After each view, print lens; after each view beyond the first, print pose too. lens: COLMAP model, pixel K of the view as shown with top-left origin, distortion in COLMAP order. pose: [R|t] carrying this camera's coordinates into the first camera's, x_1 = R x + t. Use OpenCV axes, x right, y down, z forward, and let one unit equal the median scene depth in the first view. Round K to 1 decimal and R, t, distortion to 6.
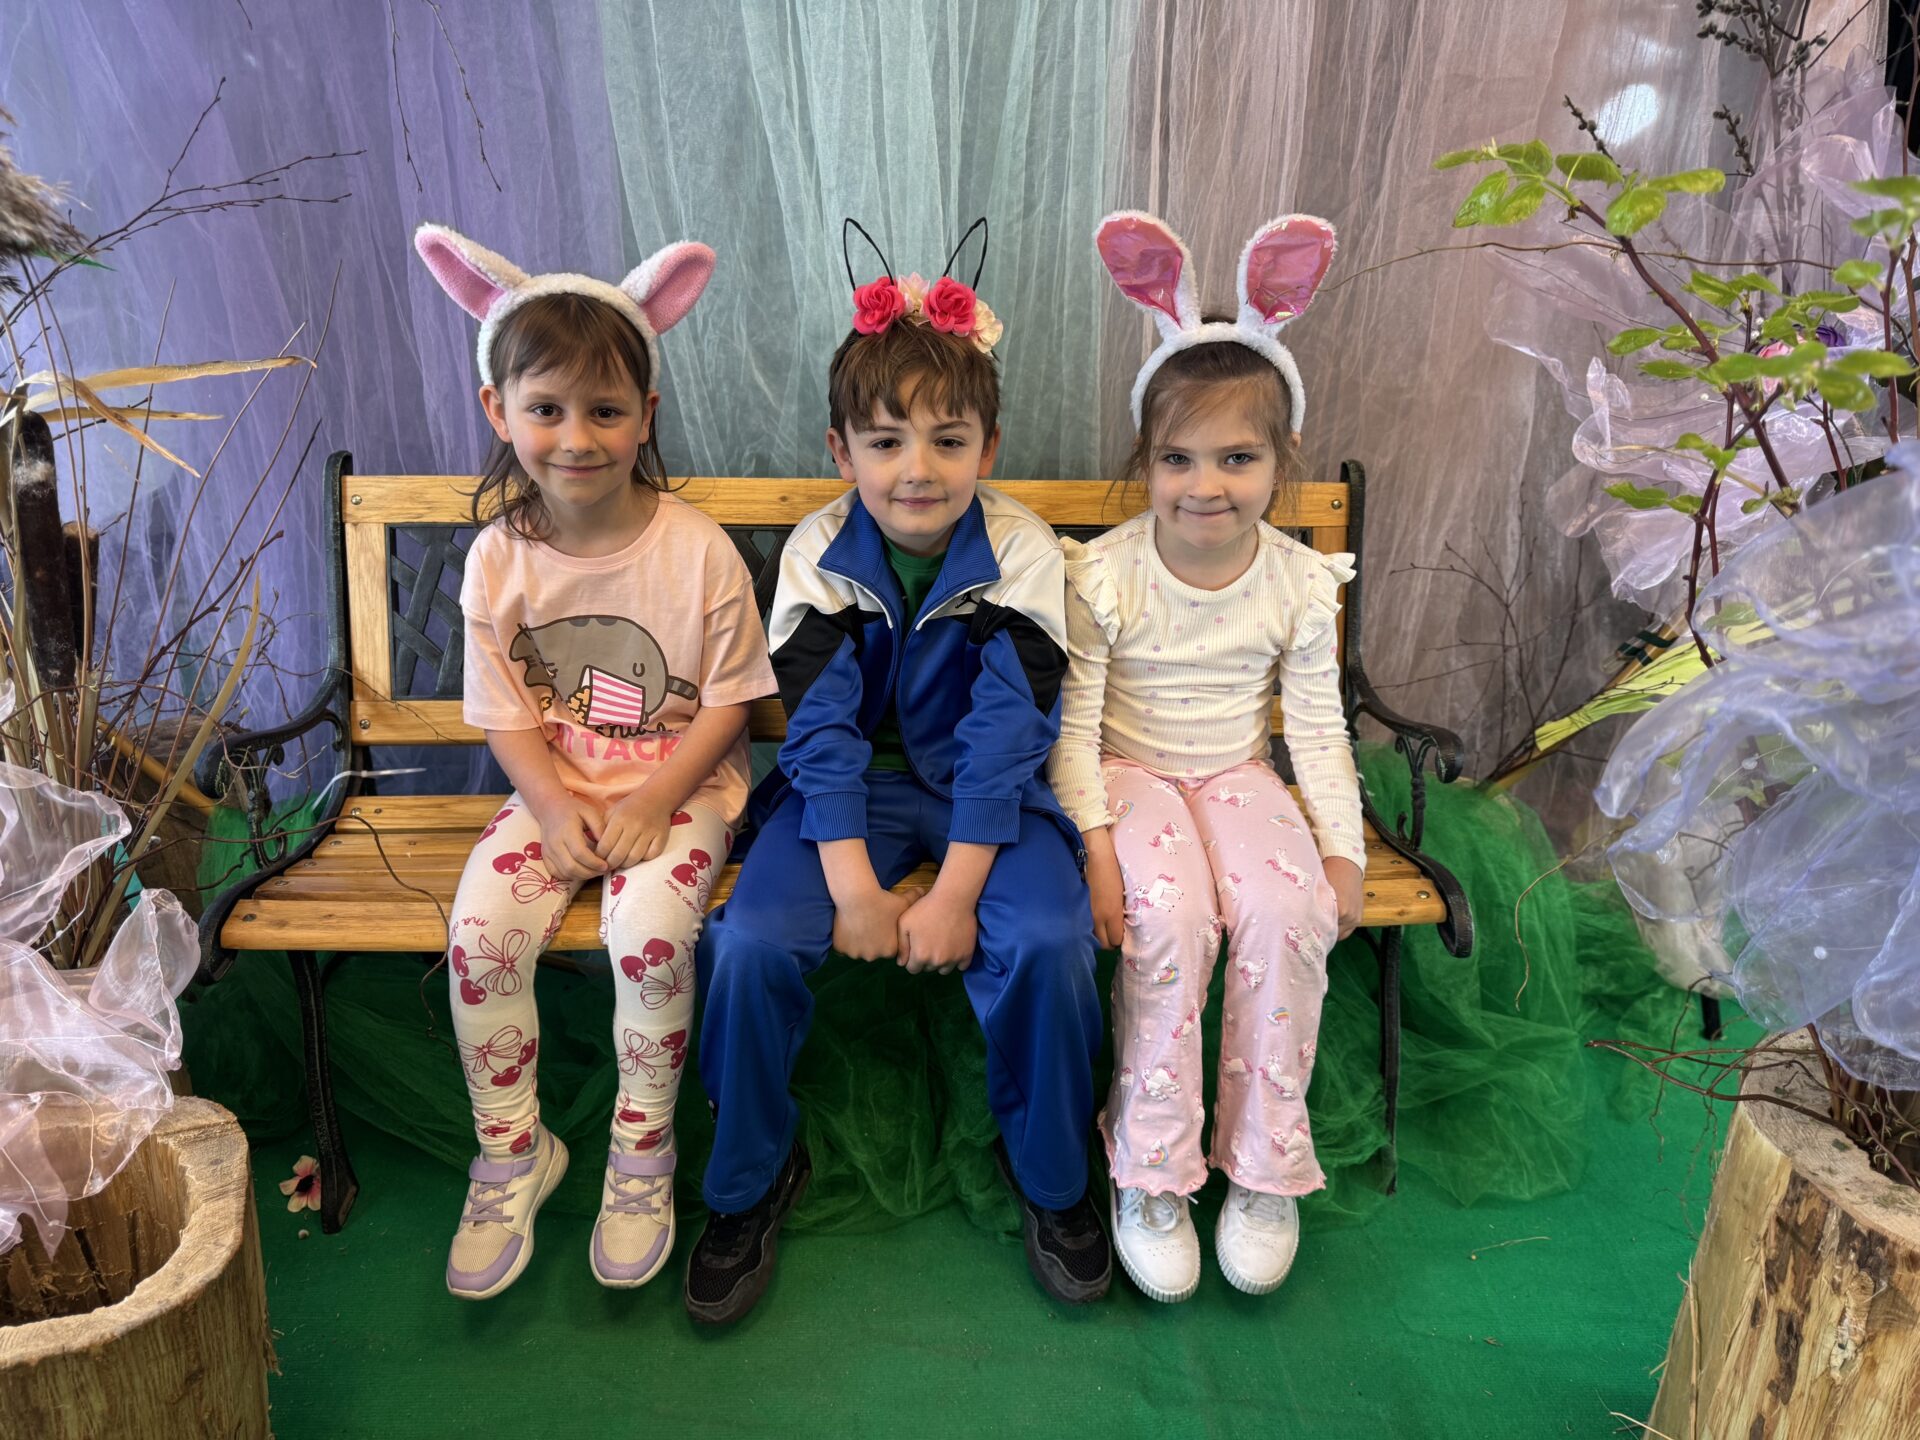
lens RADIAL K [[1351.9, 0, 960.0], [0, 1351.9, 720.0], [0, 0, 1]] dist [0.028038, -0.028507]
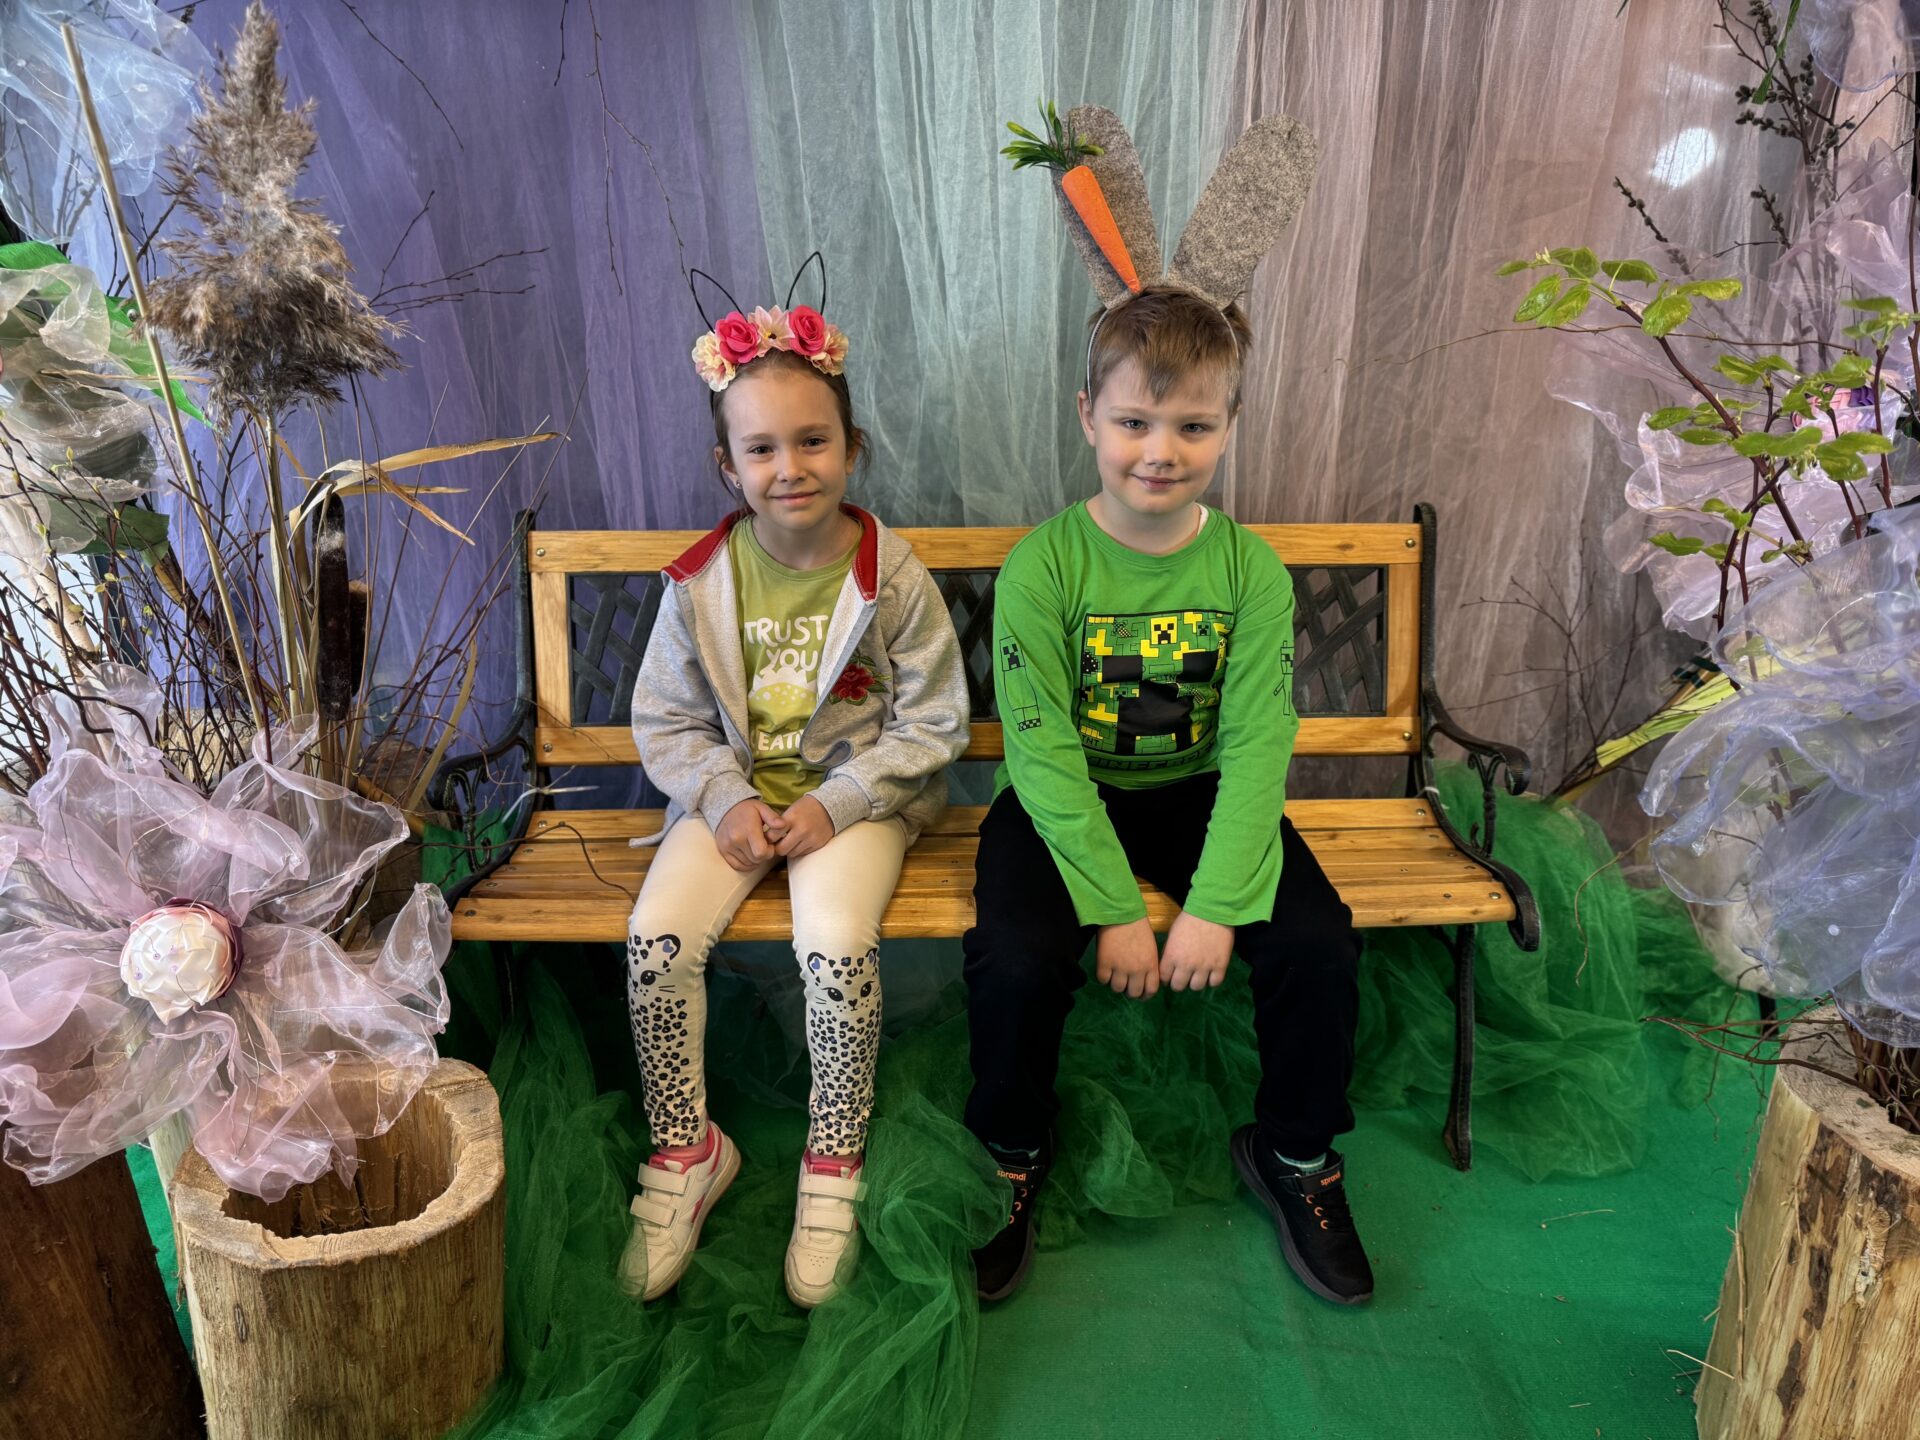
lens RADIAL K [[1343.1, 0, 957.9], [0, 1343.1, 726.3], [0, 0, 1]] dist [0.002040, -0.001968]
pose [[0.998782, -0.005969, -0.048980, -0.042509], [0.005281, 0.999886, -0.014147, 0.002906], [0.049059, 0.013871, 0.998700, -0.121553]]
